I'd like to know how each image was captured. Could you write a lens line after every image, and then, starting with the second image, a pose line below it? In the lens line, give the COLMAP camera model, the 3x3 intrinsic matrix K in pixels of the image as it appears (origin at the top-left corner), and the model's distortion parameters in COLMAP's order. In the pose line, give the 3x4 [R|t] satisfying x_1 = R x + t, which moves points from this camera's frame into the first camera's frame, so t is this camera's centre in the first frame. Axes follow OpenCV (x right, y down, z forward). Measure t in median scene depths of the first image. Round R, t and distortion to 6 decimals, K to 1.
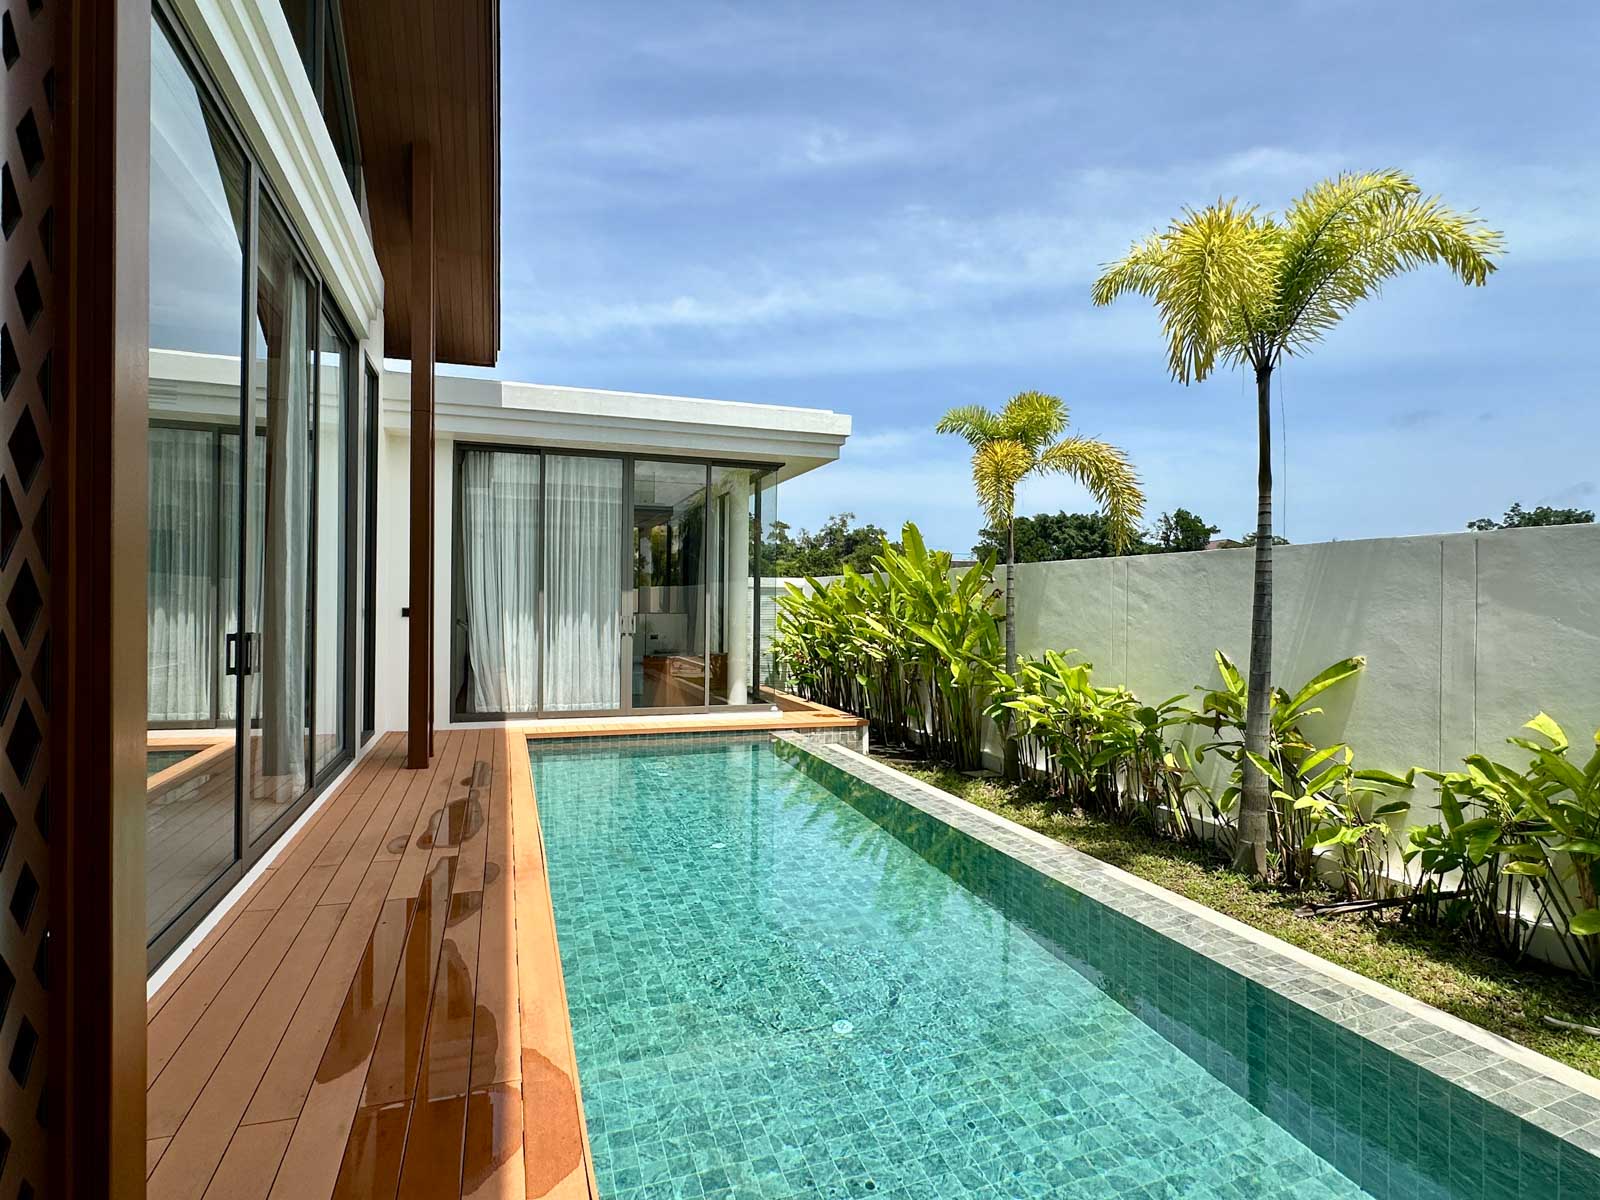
lens RADIAL K [[860.8, 0, 800.0], [0, 860.8, 600.0], [0, 0, 1]] dist [-0.002376, -0.000647]
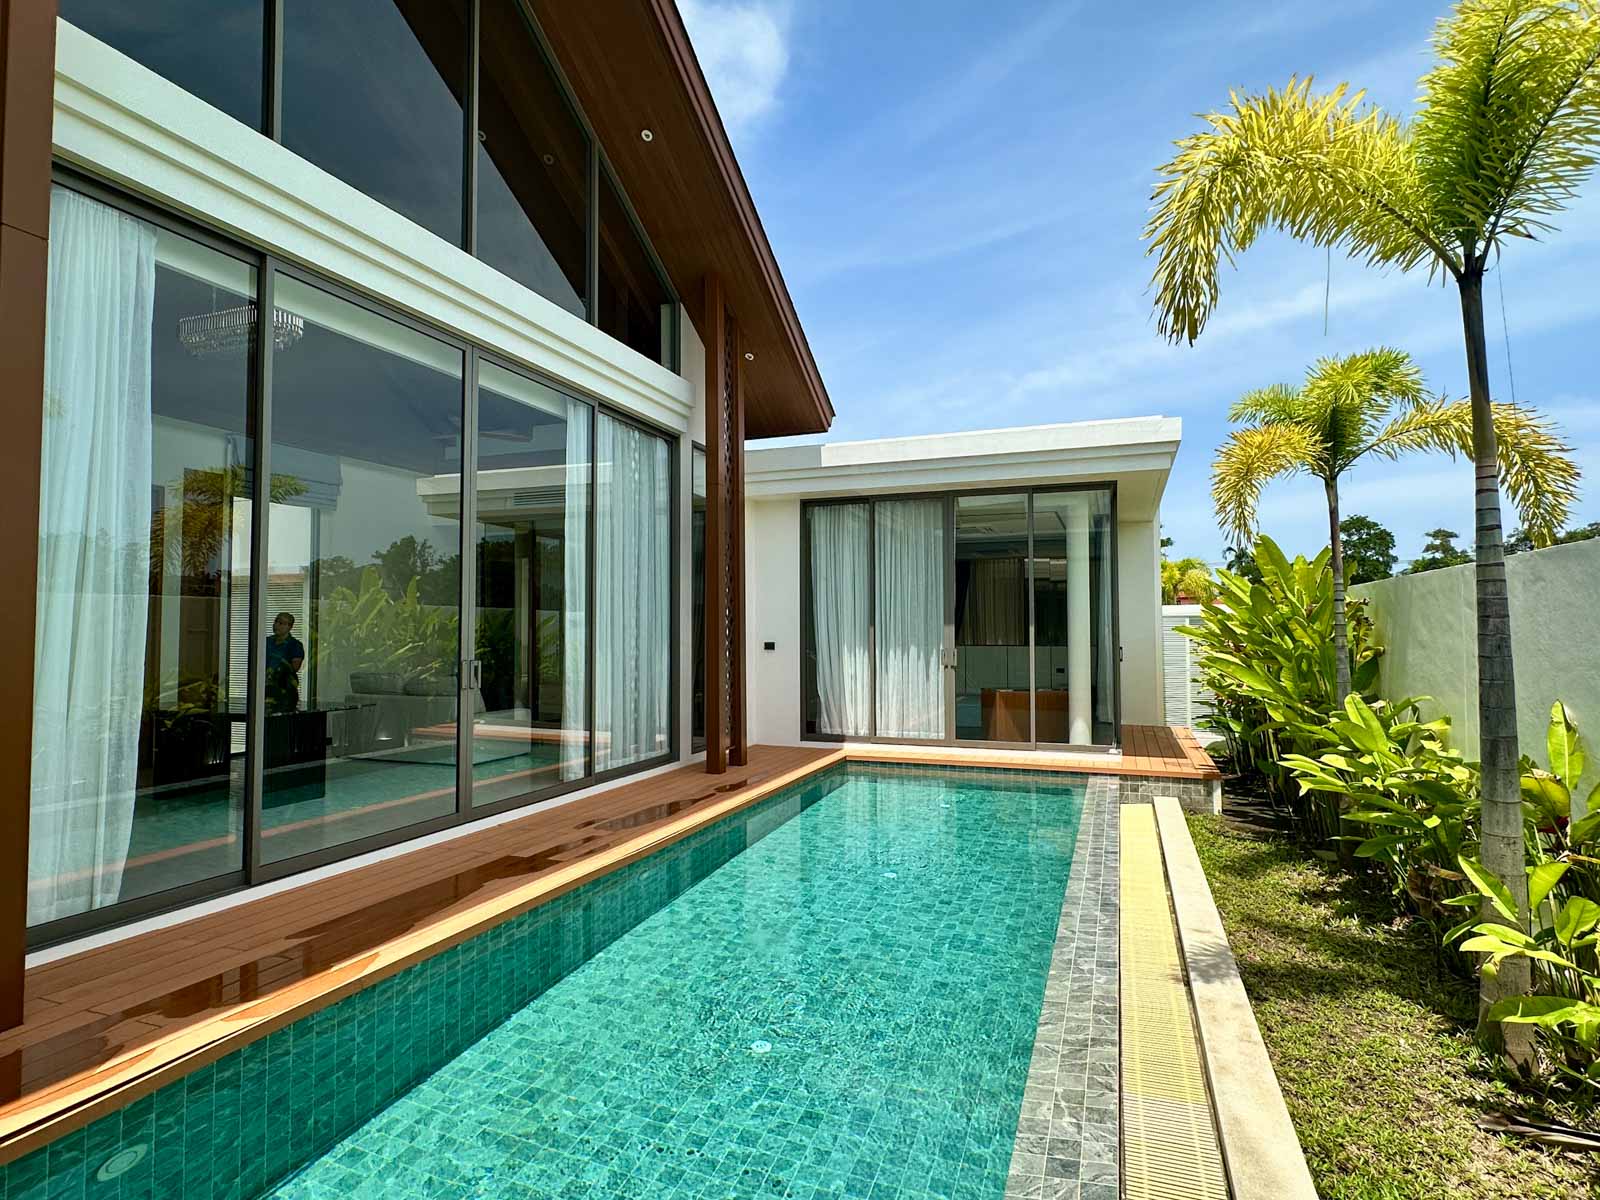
lens RADIAL K [[860.8, 0, 800.0], [0, 860.8, 600.0], [0, 0, 1]] dist [-0.002376, -0.000647]
pose [[0.762771, -0.036984, -0.645611, 0.455939], [0.012581, 0.999023, -0.042365, 0.002007], [0.646547, 0.024192, 0.762491, 0.138393]]
